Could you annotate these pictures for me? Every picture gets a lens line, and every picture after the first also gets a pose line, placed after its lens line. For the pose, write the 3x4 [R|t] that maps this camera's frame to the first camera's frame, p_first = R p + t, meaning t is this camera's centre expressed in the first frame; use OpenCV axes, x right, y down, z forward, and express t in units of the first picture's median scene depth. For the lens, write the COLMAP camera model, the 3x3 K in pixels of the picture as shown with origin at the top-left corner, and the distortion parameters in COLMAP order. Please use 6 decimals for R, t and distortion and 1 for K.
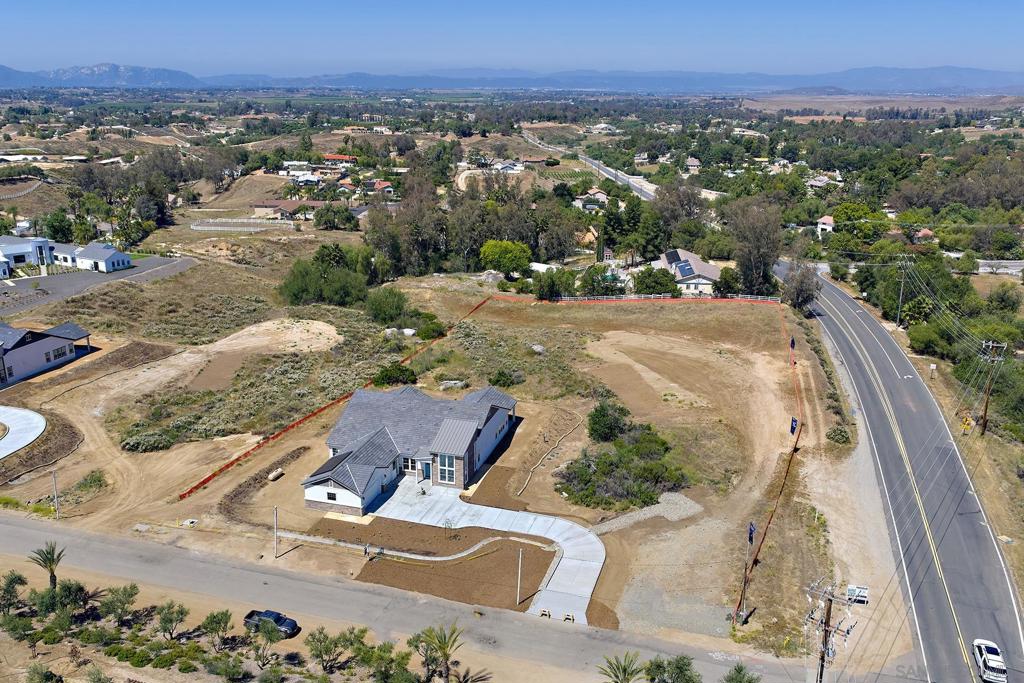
lens RADIAL K [[843.1, 0, 515.0], [0, 843.1, 341.0], [0, 0, 1]] dist [0.015694, -0.020861]
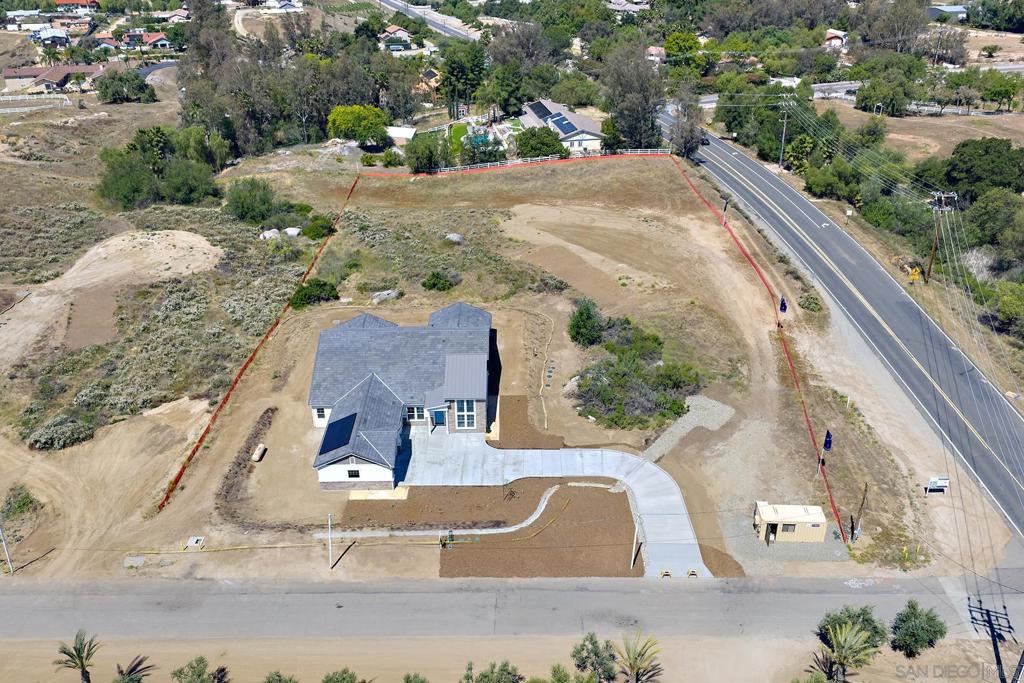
lens RADIAL K [[843.1, 0, 513.5], [0, 843.1, 340.2], [0, 0, 1]] dist [0.015694, -0.020861]
pose [[0.958183, -0.148327, 0.244712, -0.159401], [0.098693, 0.973998, 0.203932, -0.065612], [-0.268598, -0.171253, 0.947907, 0.112743]]
